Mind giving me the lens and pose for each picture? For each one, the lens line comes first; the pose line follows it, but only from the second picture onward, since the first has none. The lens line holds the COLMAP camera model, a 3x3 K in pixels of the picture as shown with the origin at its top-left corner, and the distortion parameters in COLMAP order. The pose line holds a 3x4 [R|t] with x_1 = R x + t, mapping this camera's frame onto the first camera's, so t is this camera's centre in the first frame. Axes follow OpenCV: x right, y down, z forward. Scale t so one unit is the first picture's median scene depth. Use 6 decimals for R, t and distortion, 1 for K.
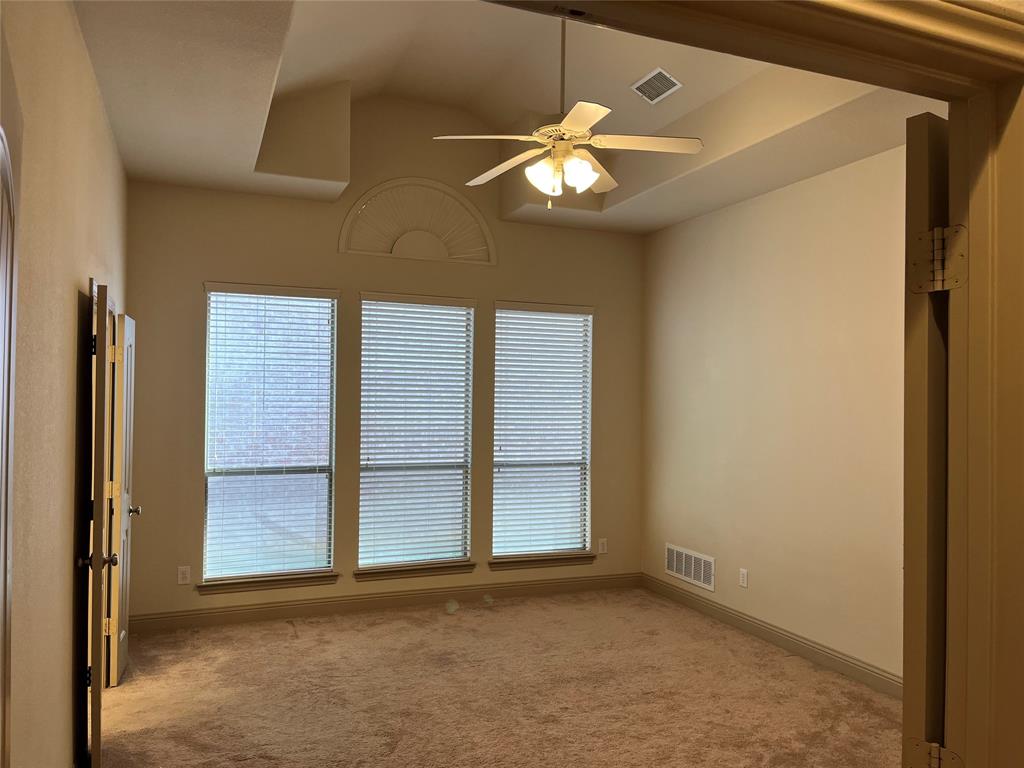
lens RADIAL K [[774.5, 0, 513.0], [0, 774.5, 384.3], [0, 0, 1]] dist [0.046130, -0.064312]
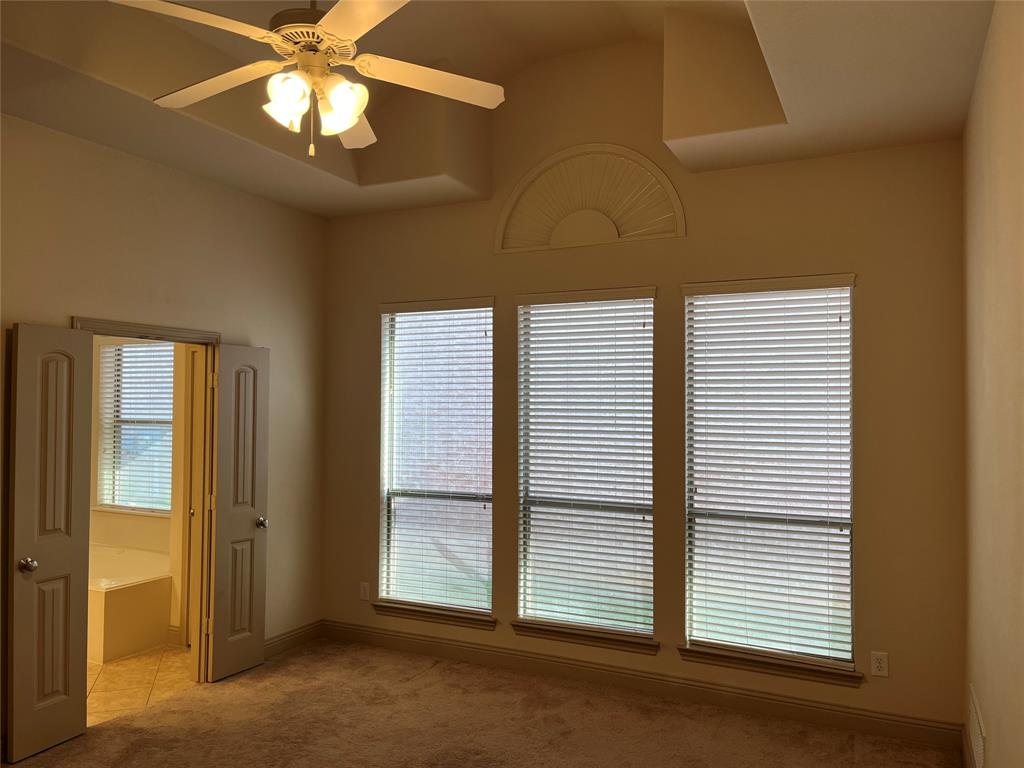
lens RADIAL K [[774.5, 0, 511.7], [0, 774.5, 389.9], [0, 0, 1]] dist [0.046130, -0.064312]
pose [[0.660864, -0.023651, -0.750133, 0.459481], [0.015891, 0.999720, -0.017521, 0.000579], [0.750337, -0.000341, 0.661055, 0.447381]]
